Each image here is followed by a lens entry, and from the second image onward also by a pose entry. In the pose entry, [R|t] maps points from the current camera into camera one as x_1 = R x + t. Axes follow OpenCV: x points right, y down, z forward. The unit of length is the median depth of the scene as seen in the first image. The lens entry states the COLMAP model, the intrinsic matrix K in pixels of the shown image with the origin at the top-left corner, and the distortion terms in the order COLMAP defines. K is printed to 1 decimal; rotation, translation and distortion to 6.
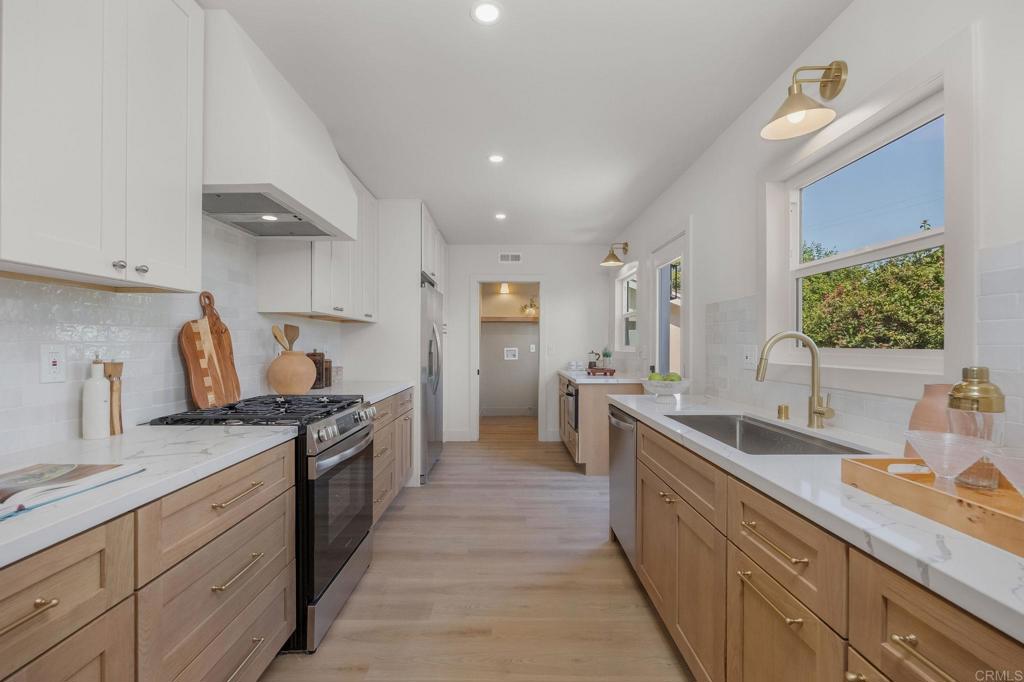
lens RADIAL K [[454.2, 0, 508.2], [0, 454.2, 343.8], [0, 0, 1]] dist [-0.011497, -0.000655]
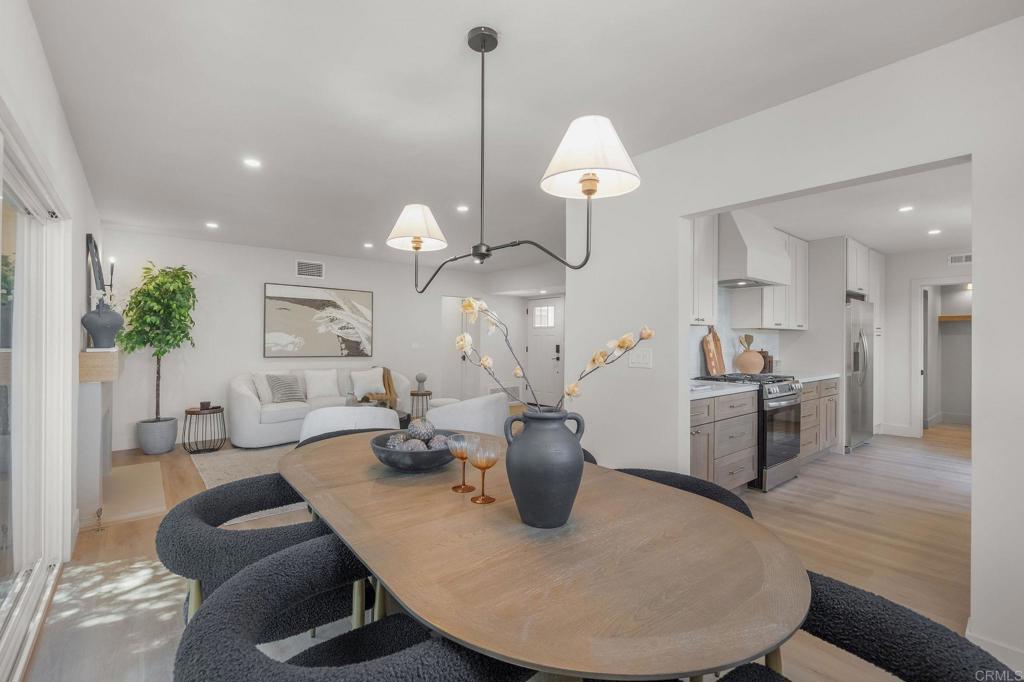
lens RADIAL K [[454.2, 0, 505.8], [0, 454.2, 339.1], [0, 0, 1]] dist [-0.011497, -0.000655]
pose [[0.627475, -0.001337, -0.778636, 0.220112], [-0.003243, 0.999985, -0.004330, -0.011094], [0.778630, 0.005242, 0.627461, -0.621253]]
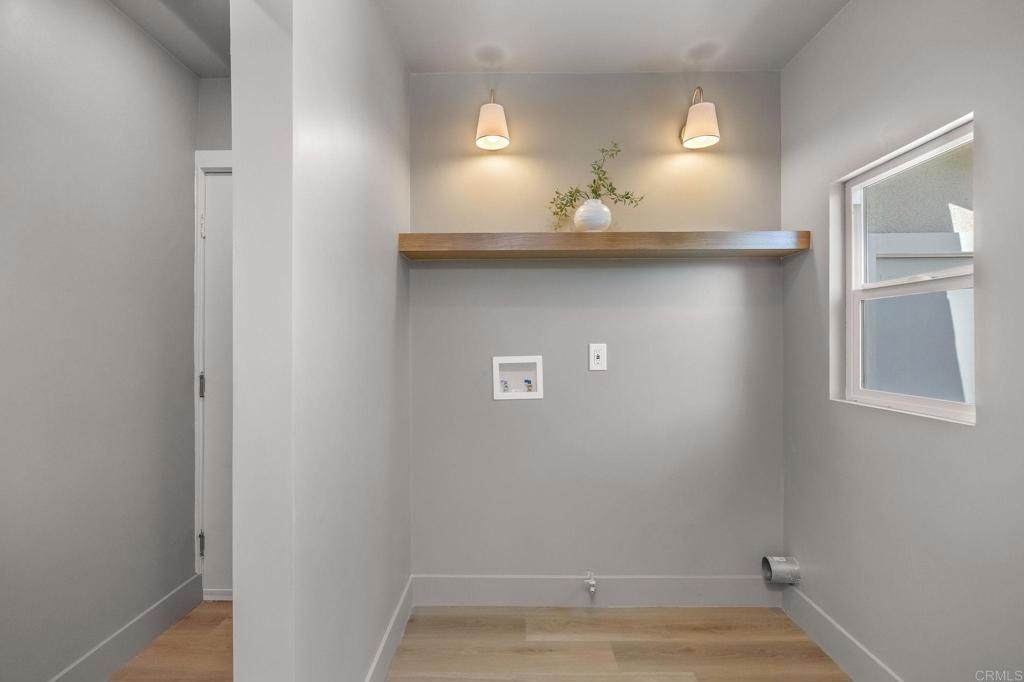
lens RADIAL K [[454.2, 0, 513.1], [0, 454.2, 340.5], [0, 0, 1]] dist [-0.011497, -0.000655]
pose [[0.999956, -0.003410, -0.008705, 0.012931], [0.003446, 0.999985, 0.004219, -0.002593], [0.008690, -0.004249, 0.999953, 1.591875]]
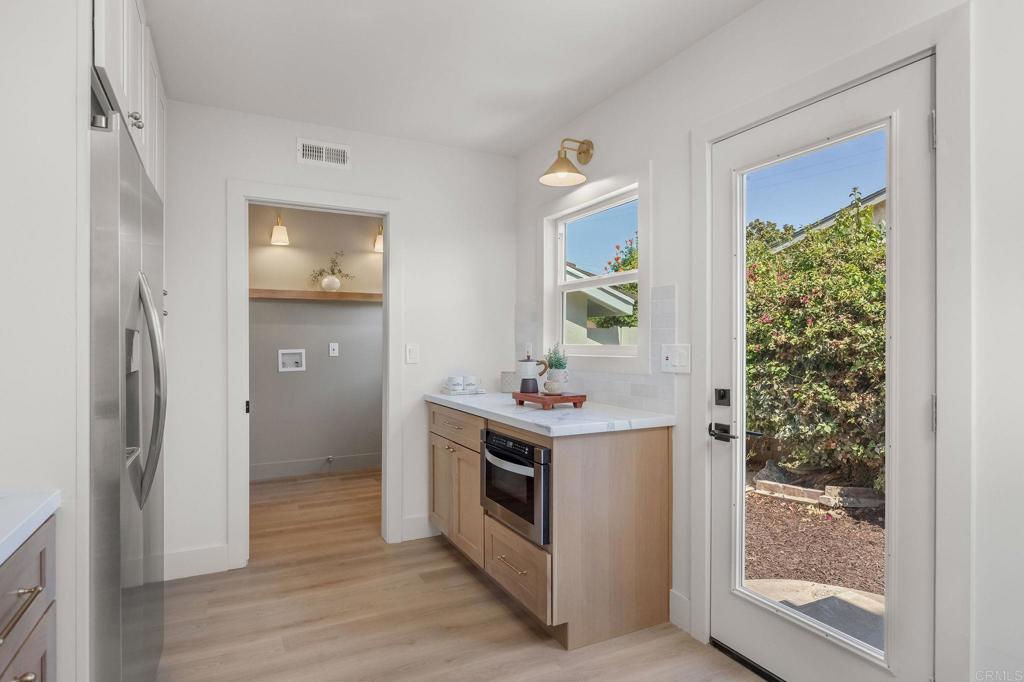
lens RADIAL K [[569.3, 0, 514.4], [0, 569.3, 340.6], [0, 0, 1]] dist [-0.004978, -0.000045]
pose [[0.894140, -0.000188, 0.447787, -0.127906], [0.001101, 0.999998, -0.001779, 0.001166], [-0.447786, 0.002083, 0.894138, 0.627356]]
